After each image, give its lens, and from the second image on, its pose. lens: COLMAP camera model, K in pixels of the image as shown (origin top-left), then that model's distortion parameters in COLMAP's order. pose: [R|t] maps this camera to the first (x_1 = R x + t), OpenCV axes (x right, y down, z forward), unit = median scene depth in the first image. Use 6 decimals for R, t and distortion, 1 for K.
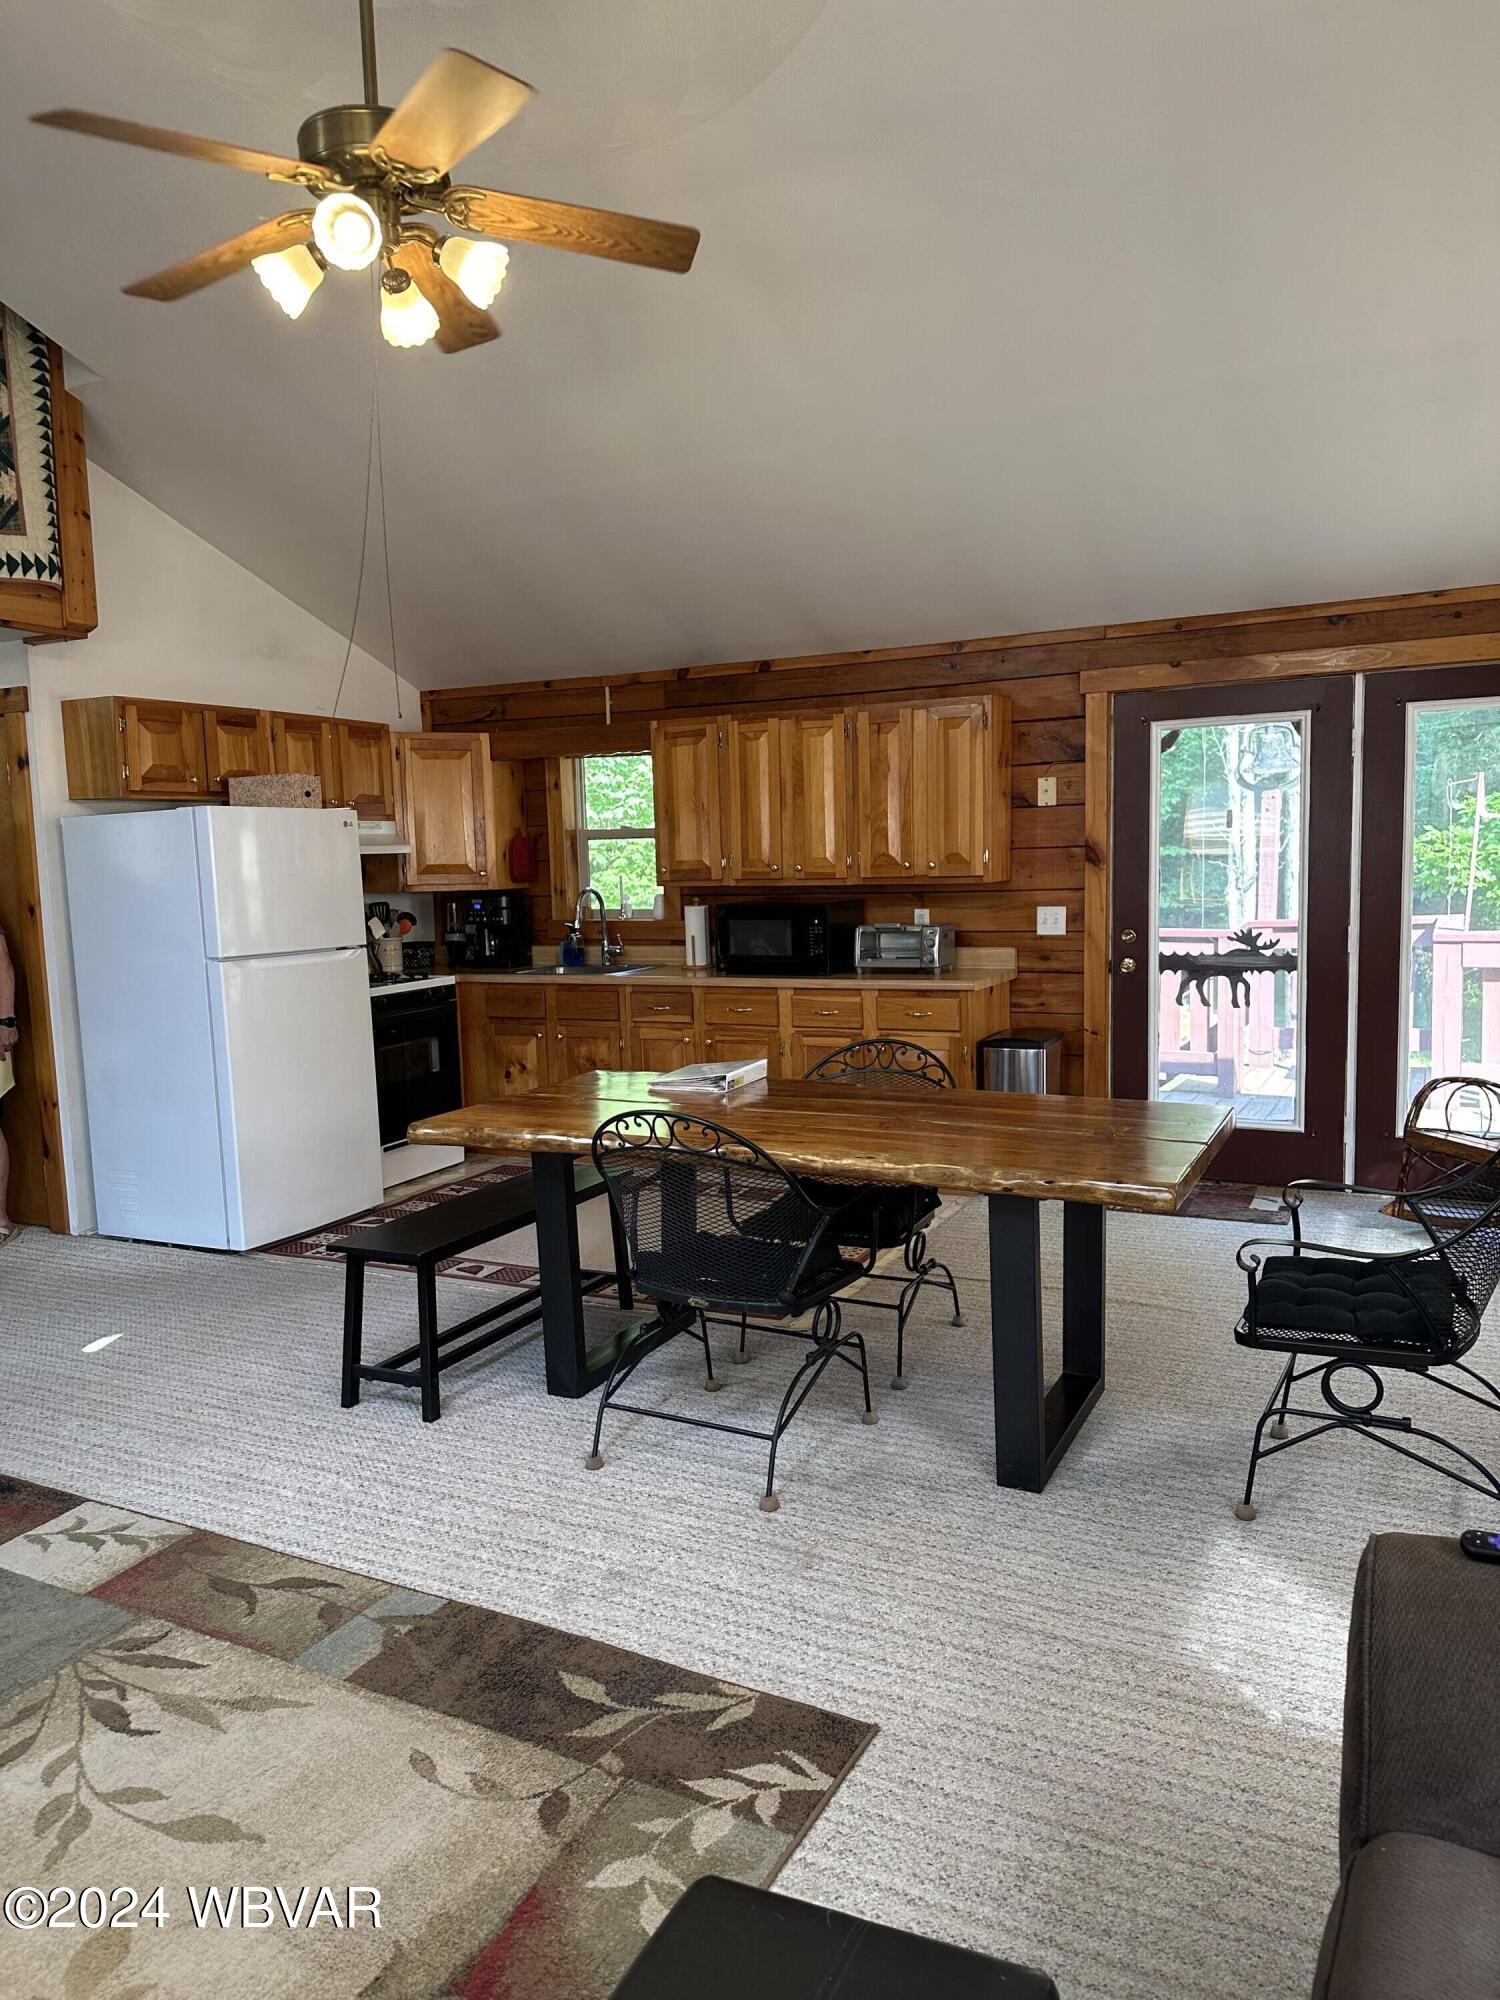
lens RADIAL K [[1381.7, 0, 750.0], [0, 1381.7, 1000.0], [0, 0, 1]] dist [0.103809, -0.151069]
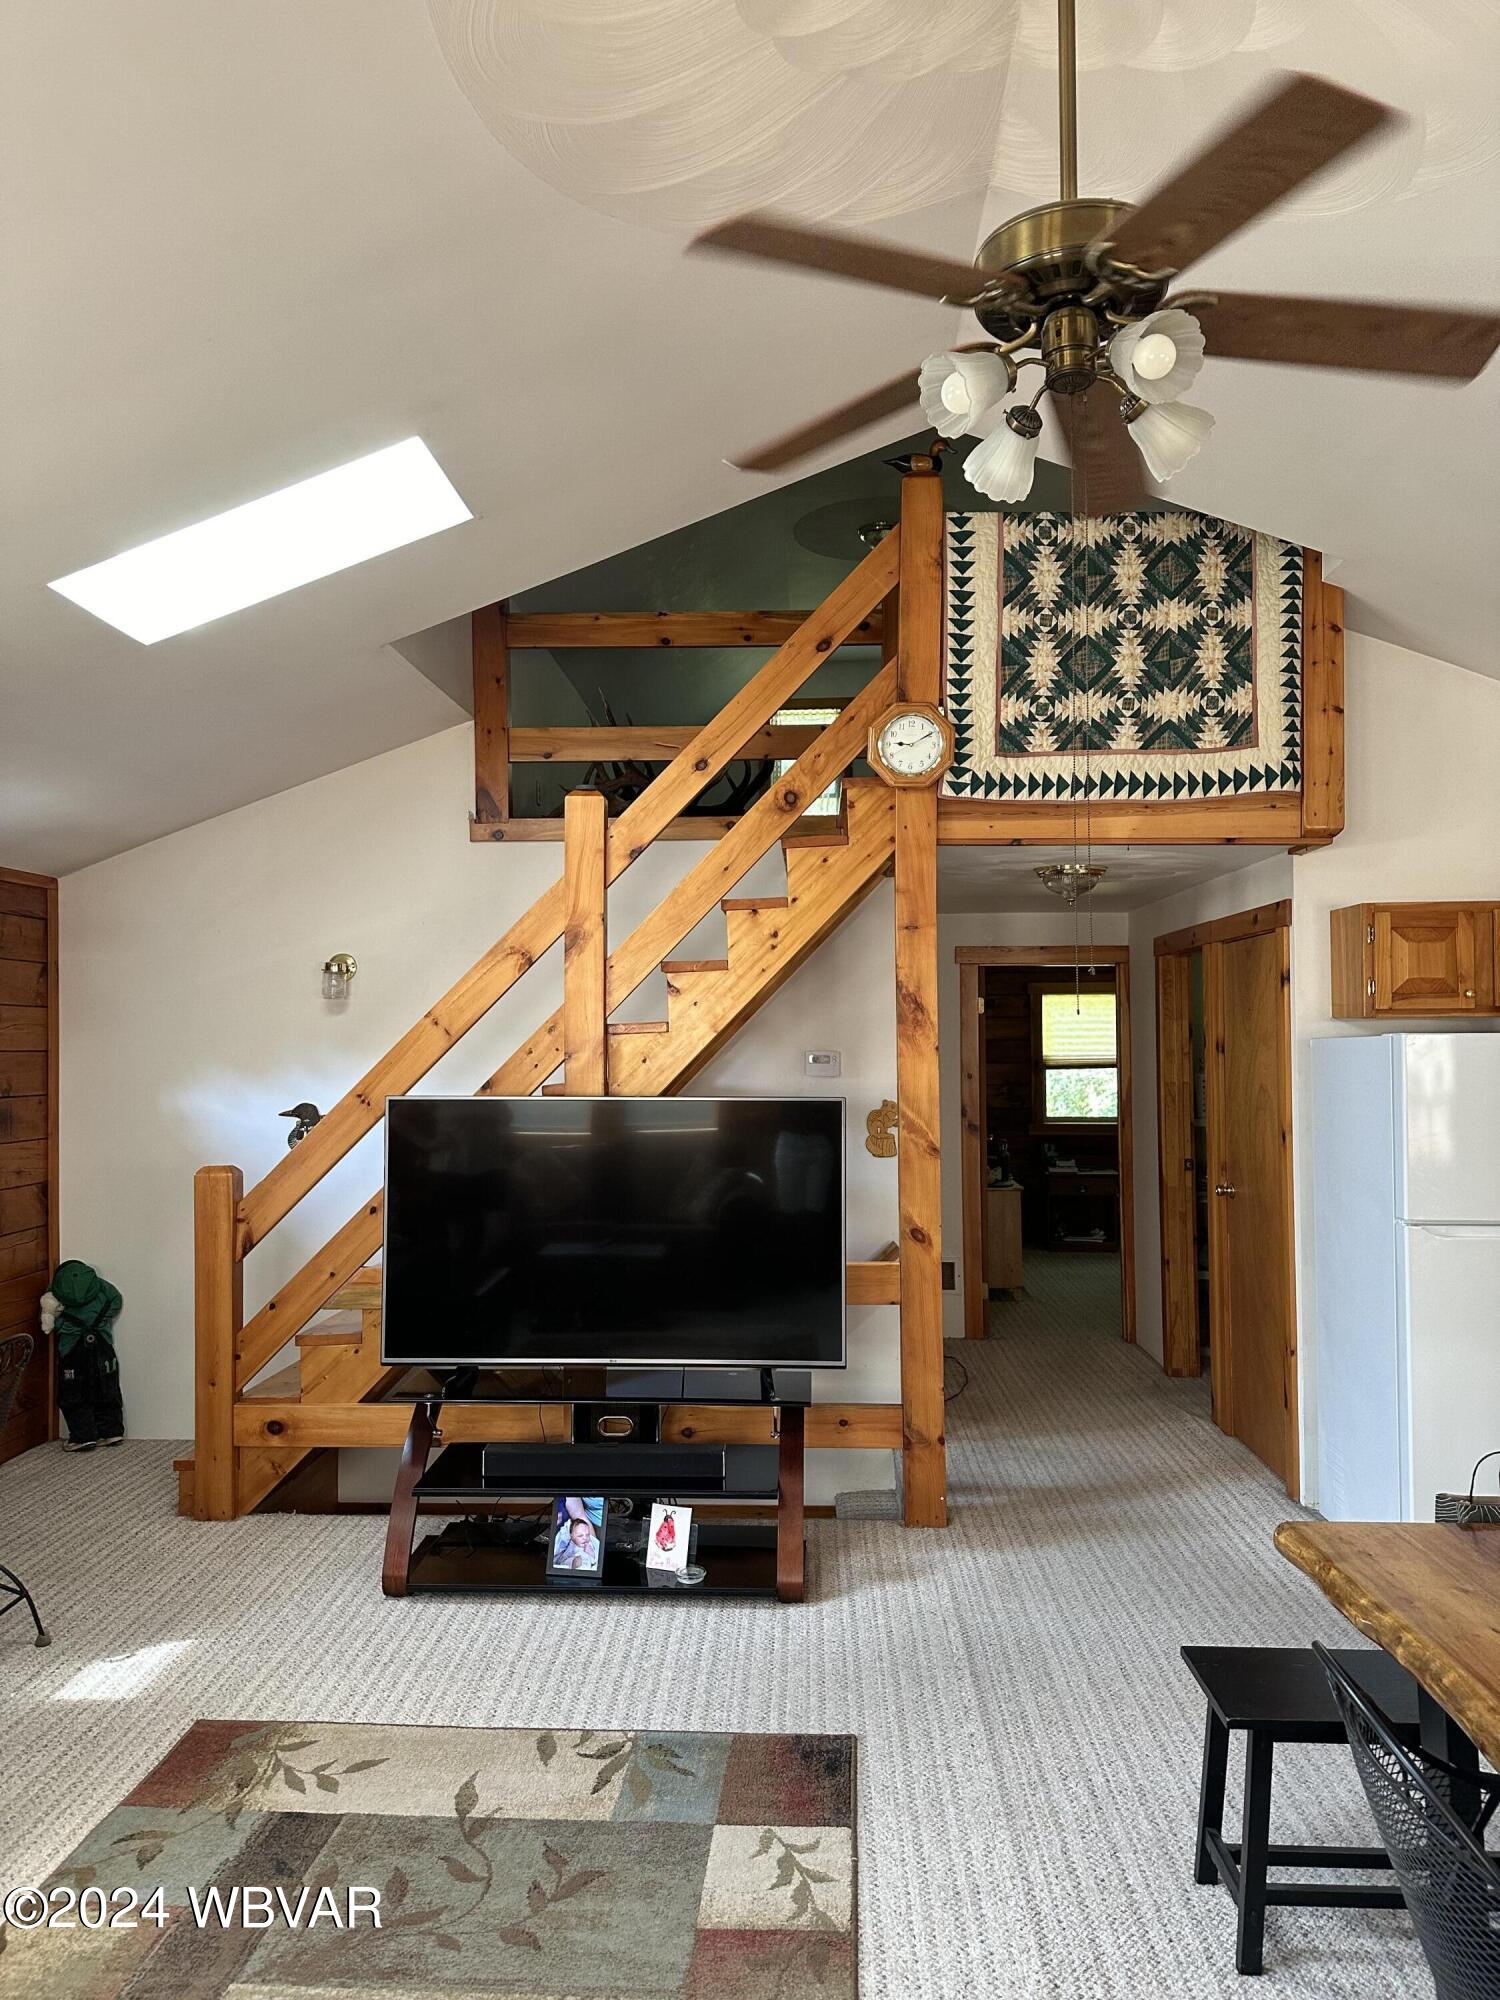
lens RADIAL K [[1381.7, 0, 750.0], [0, 1381.7, 1000.0], [0, 0, 1]] dist [0.103809, -0.151069]
pose [[0.403773, 0.004453, -0.914848, 0.182032], [-0.110084, 0.992959, -0.043753, -0.069643], [0.908212, 0.118376, 0.401420, 0.281750]]
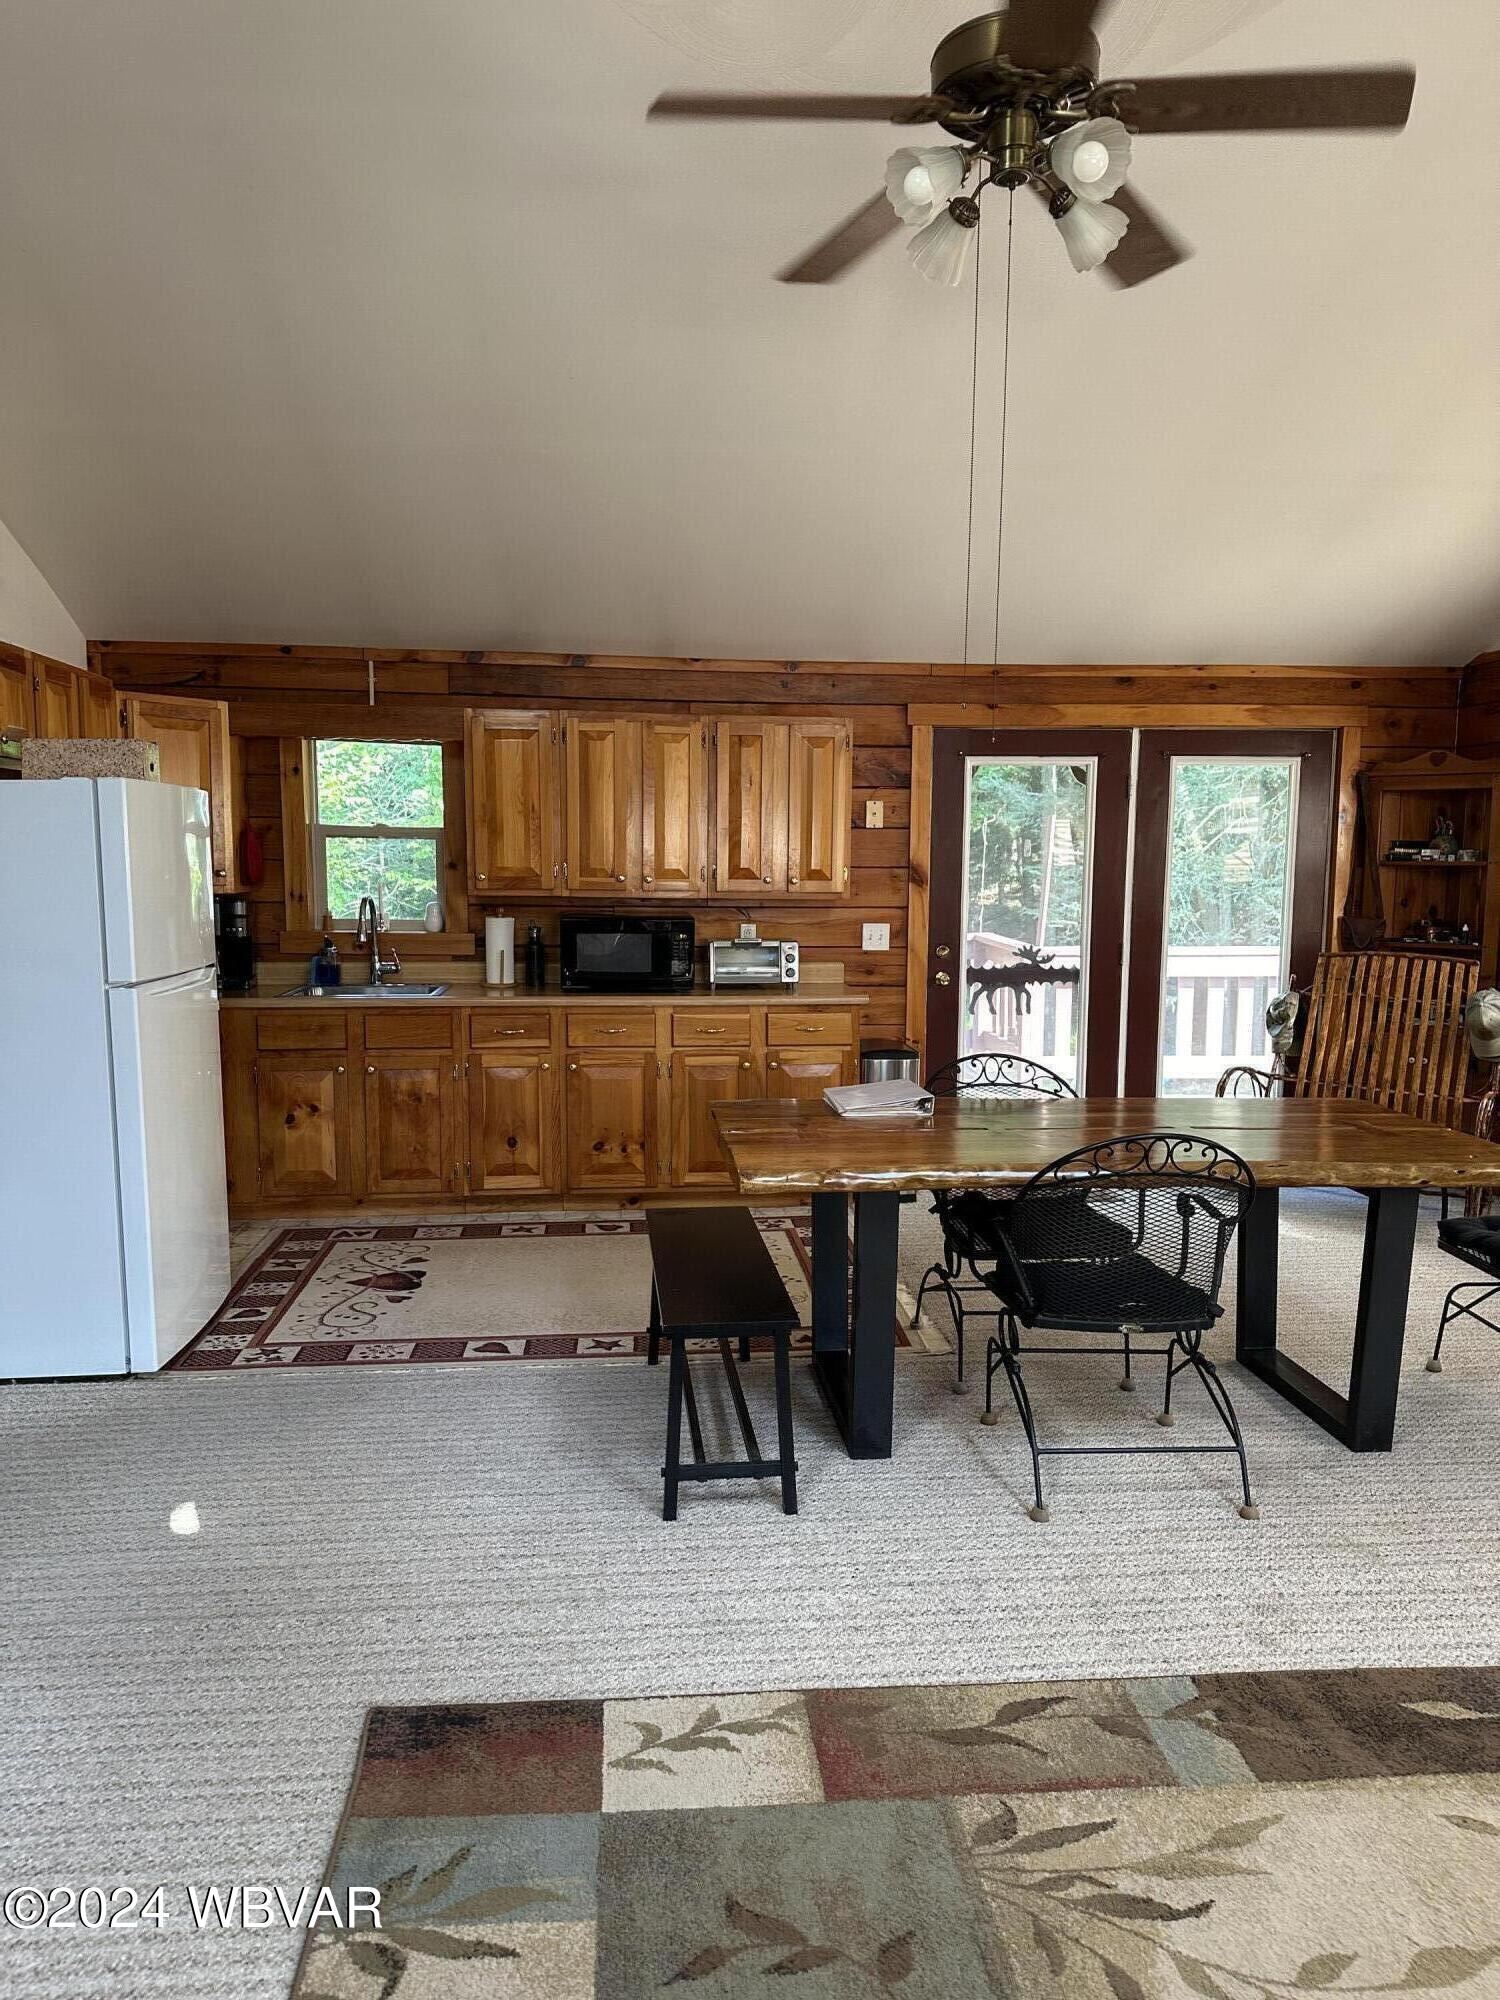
lens RADIAL K [[1381.7, 0, 750.0], [0, 1381.7, 1000.0], [0, 0, 1]] dist [0.103809, -0.151069]
pose [[0.846192, -0.019451, 0.532523, -0.438038], [0.024057, 0.999709, -0.001711, -0.010080], [-0.532335, 0.014259, 0.846414, 0.170546]]
